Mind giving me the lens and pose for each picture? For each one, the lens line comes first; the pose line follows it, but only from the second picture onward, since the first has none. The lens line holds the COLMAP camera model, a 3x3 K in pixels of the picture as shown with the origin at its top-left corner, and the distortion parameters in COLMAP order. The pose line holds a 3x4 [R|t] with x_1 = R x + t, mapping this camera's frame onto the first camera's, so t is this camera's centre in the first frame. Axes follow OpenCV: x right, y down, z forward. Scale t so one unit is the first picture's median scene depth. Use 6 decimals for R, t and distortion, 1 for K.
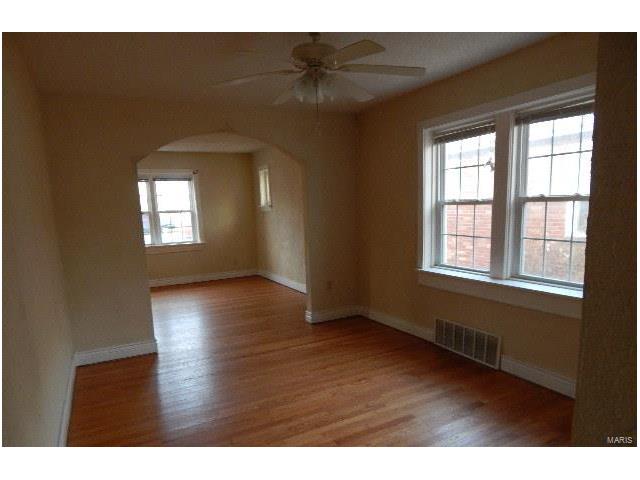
lens RADIAL K [[413.2, 0, 320.0], [0, 413.2, 240.0], [0, 0, 1]] dist [0.001017, 0.000469]
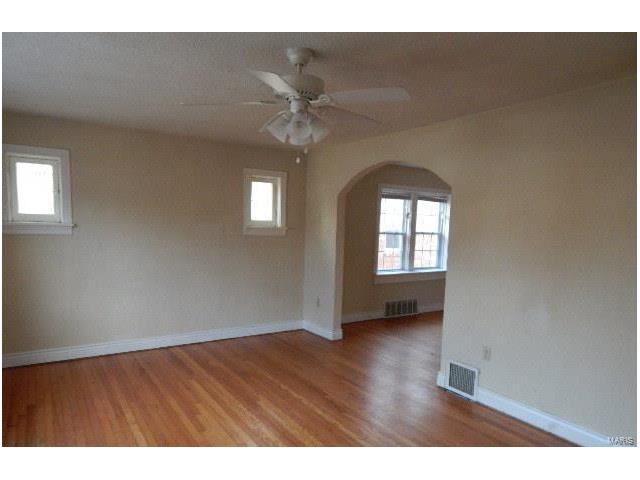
lens RADIAL K [[413.2, 0, 320.0], [0, 413.2, 240.0], [0, 0, 1]] dist [0.001017, 0.000469]
pose [[-0.087394, 0.007748, 0.996144, -1.456458], [0.069292, 0.997595, -0.001680, -0.081884], [-0.993761, 0.068878, -0.087720, 1.498652]]
